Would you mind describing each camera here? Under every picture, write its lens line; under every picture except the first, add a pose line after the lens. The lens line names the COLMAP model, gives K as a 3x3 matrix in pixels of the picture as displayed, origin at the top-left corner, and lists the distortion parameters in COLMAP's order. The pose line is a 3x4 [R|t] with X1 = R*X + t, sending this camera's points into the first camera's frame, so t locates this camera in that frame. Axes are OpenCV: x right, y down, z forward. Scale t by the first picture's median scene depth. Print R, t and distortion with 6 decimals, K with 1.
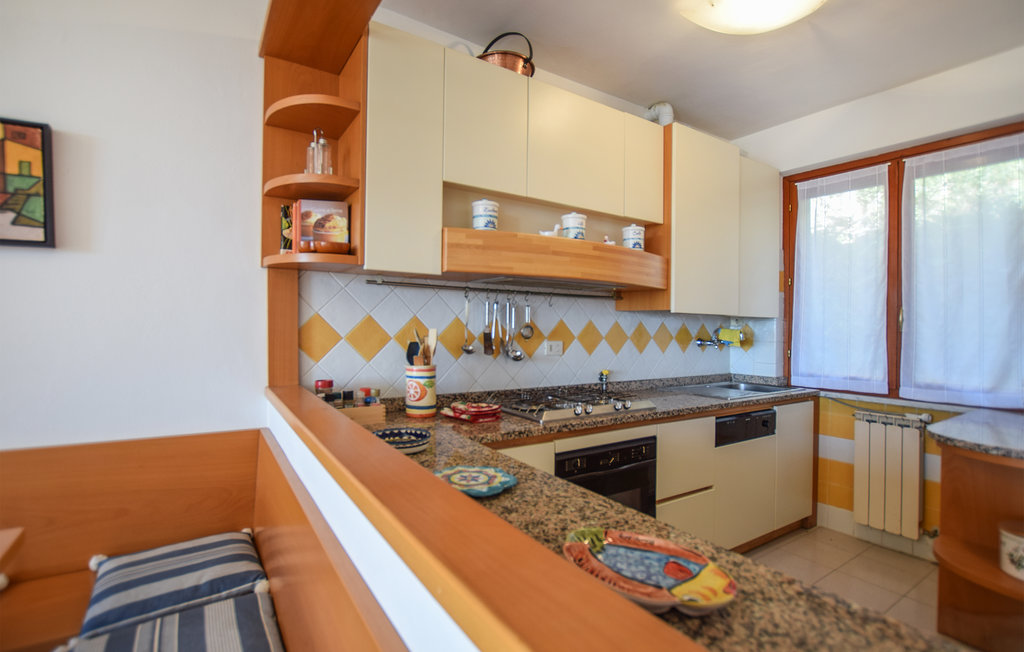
lens RADIAL K [[476.0, 0, 512.0], [0, 476.0, 326.0], [0, 0, 1]] dist [-0.022558, 0.000183]
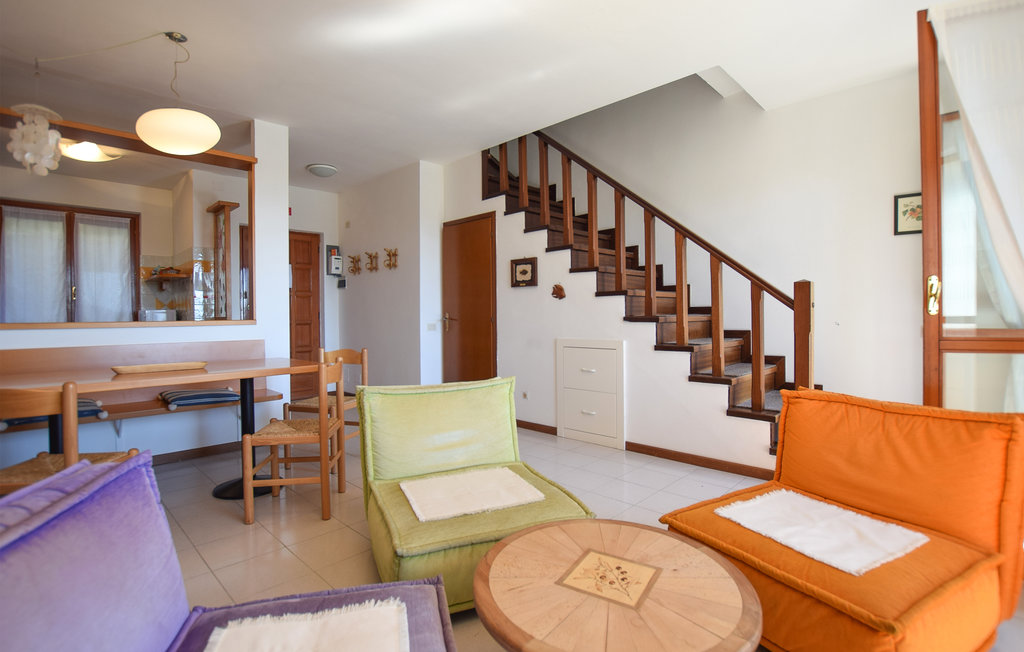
lens RADIAL K [[476.0, 0, 512.0], [0, 476.0, 326.0], [0, 0, 1]] dist [-0.022558, 0.000183]
pose [[-0.200073, -0.032379, 0.979246, -1.557748], [0.000911, 0.999447, 0.033233, 0.063834], [-0.979781, 0.007541, -0.199933, -0.442894]]
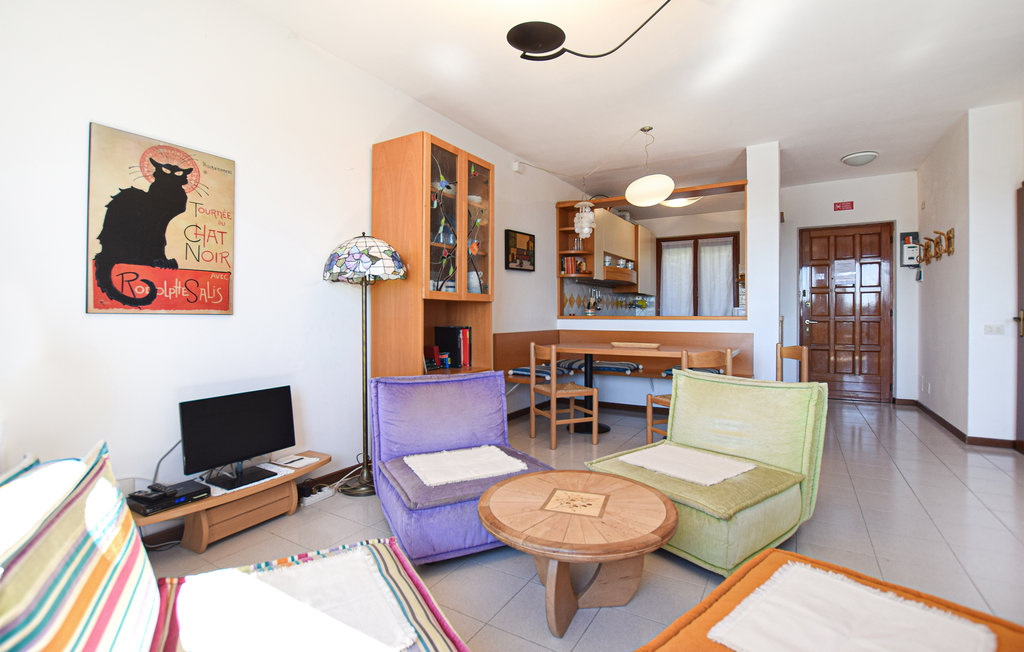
lens RADIAL K [[476.0, 0, 512.0], [0, 476.0, 326.0], [0, 0, 1]] dist [-0.022558, 0.000183]
pose [[0.905901, -0.022154, 0.422910, -1.475580], [0.008188, 0.999360, 0.034812, 0.061525], [-0.423411, -0.028073, 0.905503, -1.191786]]
